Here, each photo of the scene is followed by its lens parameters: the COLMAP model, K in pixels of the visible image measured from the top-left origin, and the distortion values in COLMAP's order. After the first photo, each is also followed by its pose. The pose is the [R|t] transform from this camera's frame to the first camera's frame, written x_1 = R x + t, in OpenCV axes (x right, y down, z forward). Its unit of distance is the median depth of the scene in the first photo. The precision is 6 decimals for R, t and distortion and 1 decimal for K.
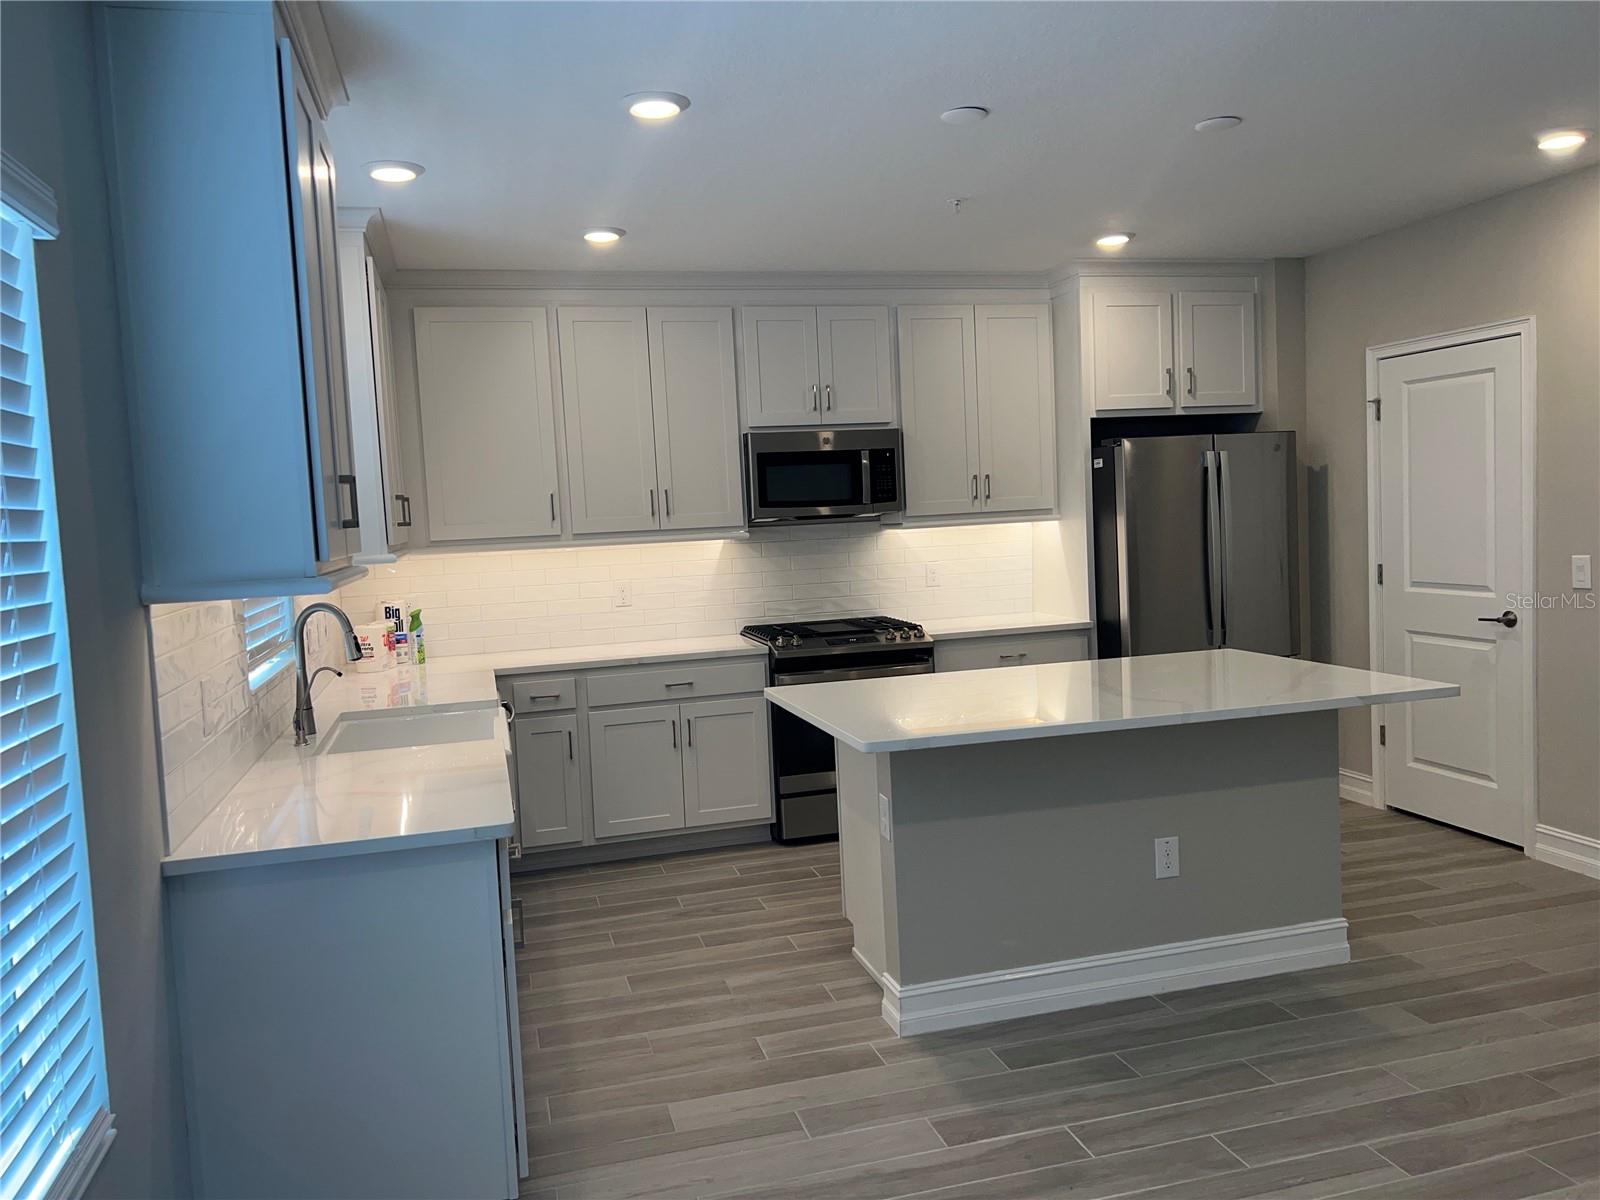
lens RADIAL K [[1224.1, 0, 794.2], [0, 1224.1, 590.0], [0, 0, 1]] dist [0.032889, -0.047637]
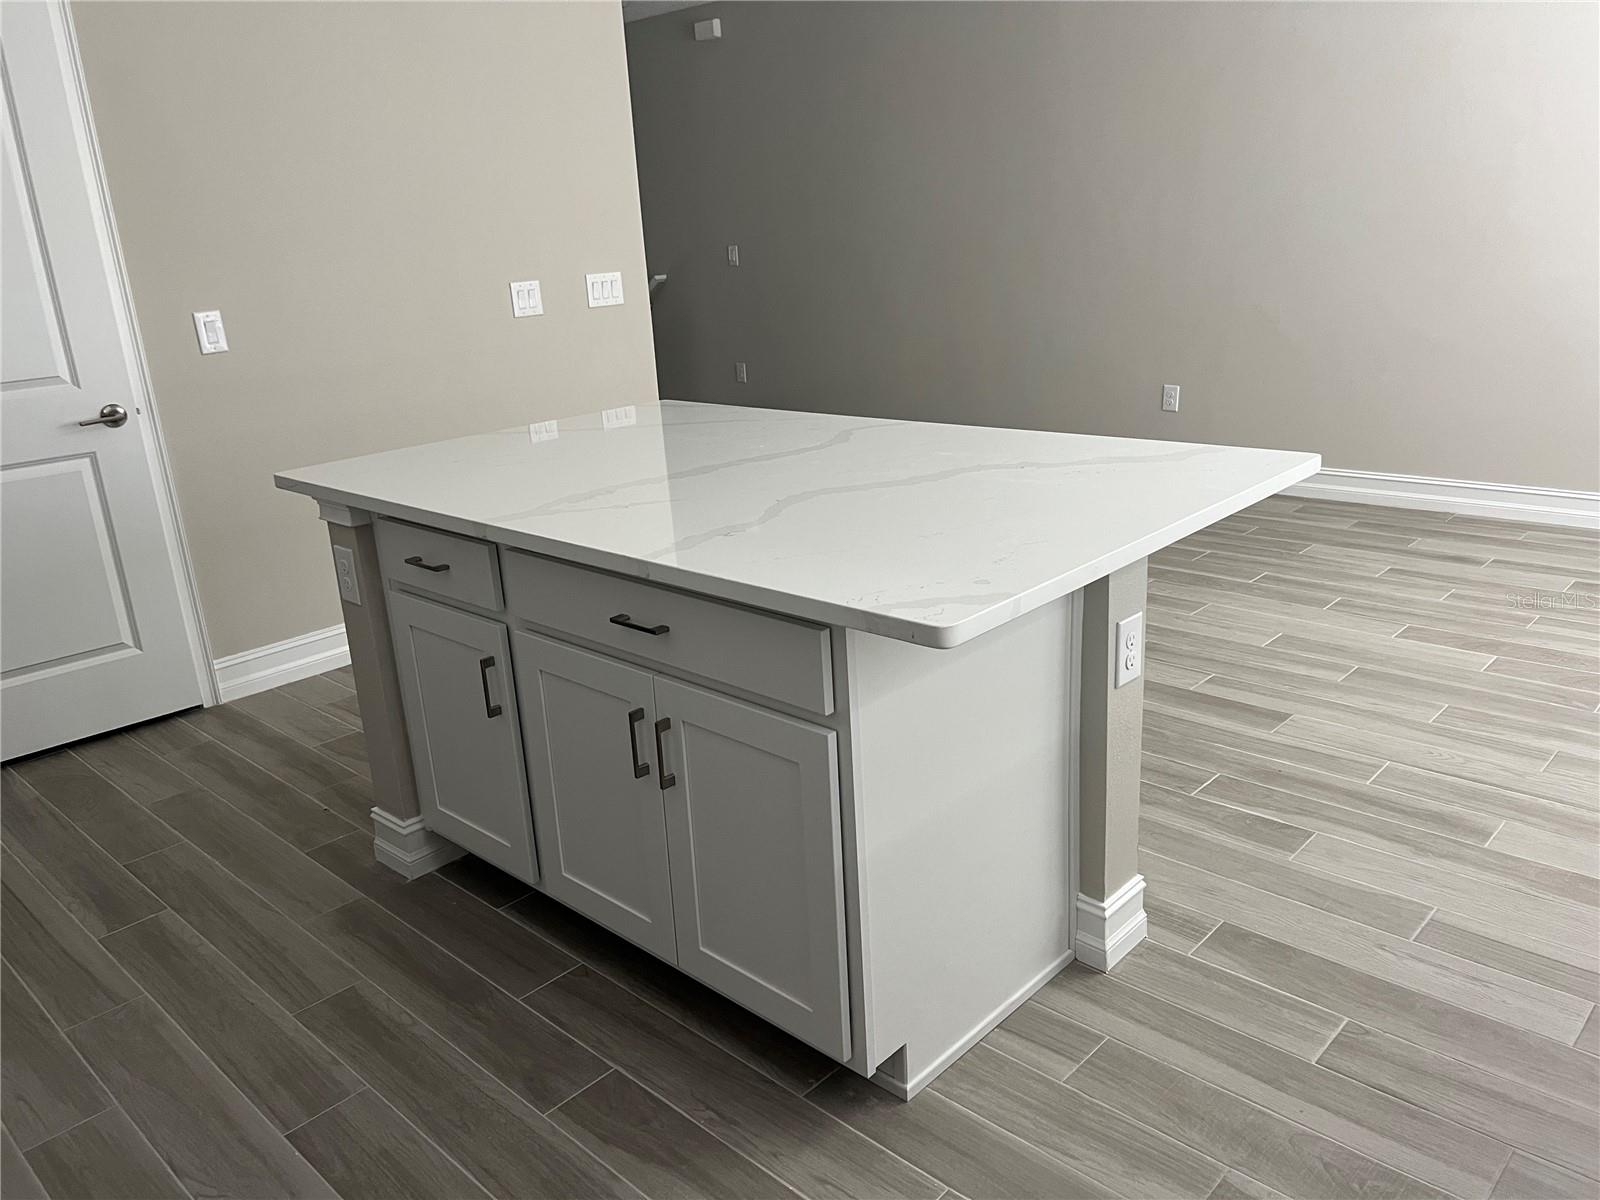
lens RADIAL K [[1224.1, 0, 794.2], [0, 1224.1, 590.0], [0, 0, 1]] dist [0.032889, -0.047637]
pose [[-0.522487, -0.175279, 0.834437, -0.253411], [0.144657, 0.946233, 0.289340, -0.031778], [-0.840287, 0.271884, -0.469039, 1.049356]]
